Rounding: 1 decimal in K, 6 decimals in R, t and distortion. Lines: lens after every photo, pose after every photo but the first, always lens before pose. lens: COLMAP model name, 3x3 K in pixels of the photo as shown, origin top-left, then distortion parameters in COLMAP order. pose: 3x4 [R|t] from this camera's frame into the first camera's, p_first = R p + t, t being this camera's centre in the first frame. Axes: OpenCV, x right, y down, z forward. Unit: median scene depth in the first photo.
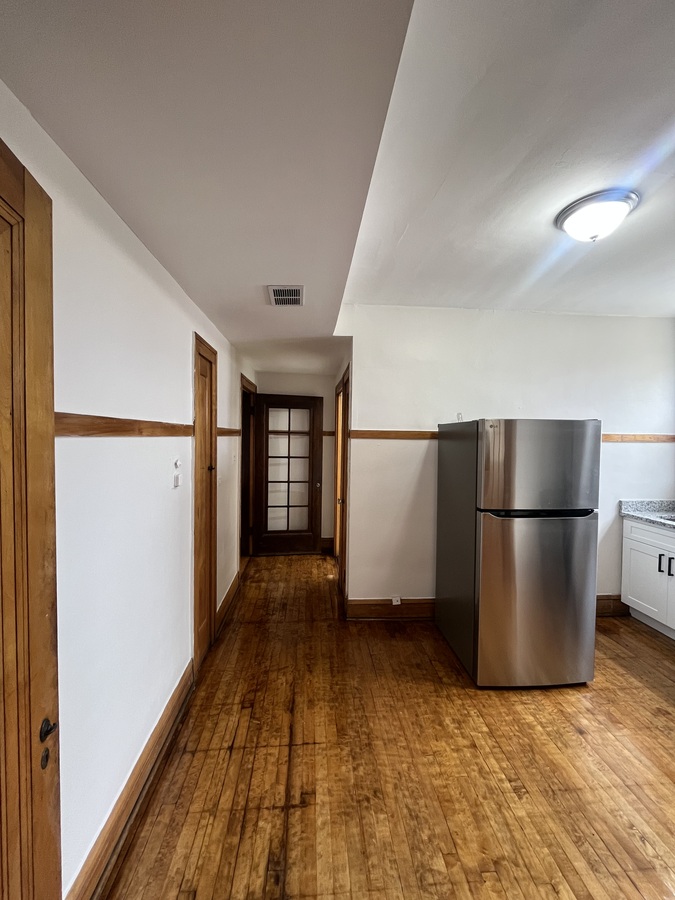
lens RADIAL K [[369.0, 0, 340.7], [0, 369.0, 449.0], [0, 0, 1]] dist [0.000071, 0.000262]
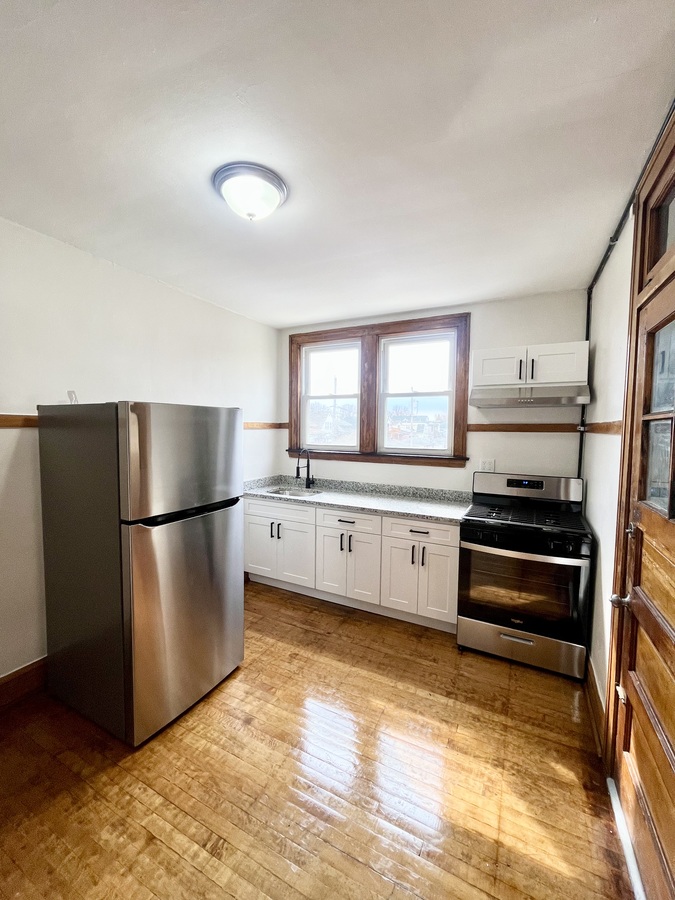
lens RADIAL K [[369.0, 0, 336.8], [0, 369.0, 447.6], [0, 0, 1]] dist [0.000071, 0.000262]
pose [[0.534244, -0.052300, 0.843711, -0.022239], [0.022170, 0.998608, 0.047864, -0.013439], [-0.845040, -0.006866, 0.534660, 0.225735]]
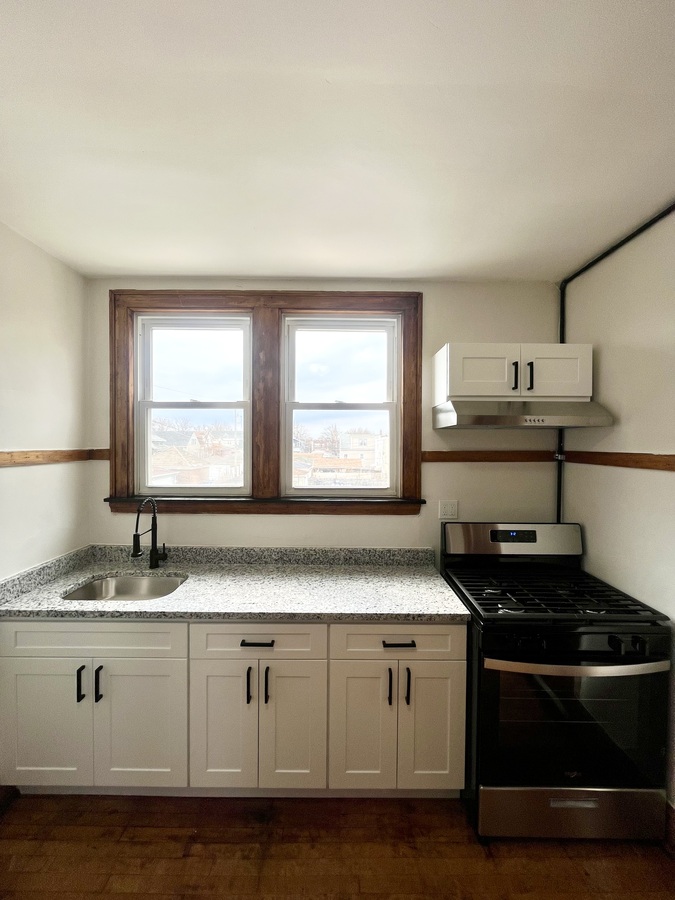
lens RADIAL K [[369.0, 0, 339.0], [0, 369.0, 449.8], [0, 0, 1]] dist [0.000071, 0.000262]
pose [[0.081419, -0.026407, 0.996330, 0.435824], [0.027338, 0.999332, 0.024253, -0.057709], [-0.996305, 0.025263, 0.082087, 0.686221]]
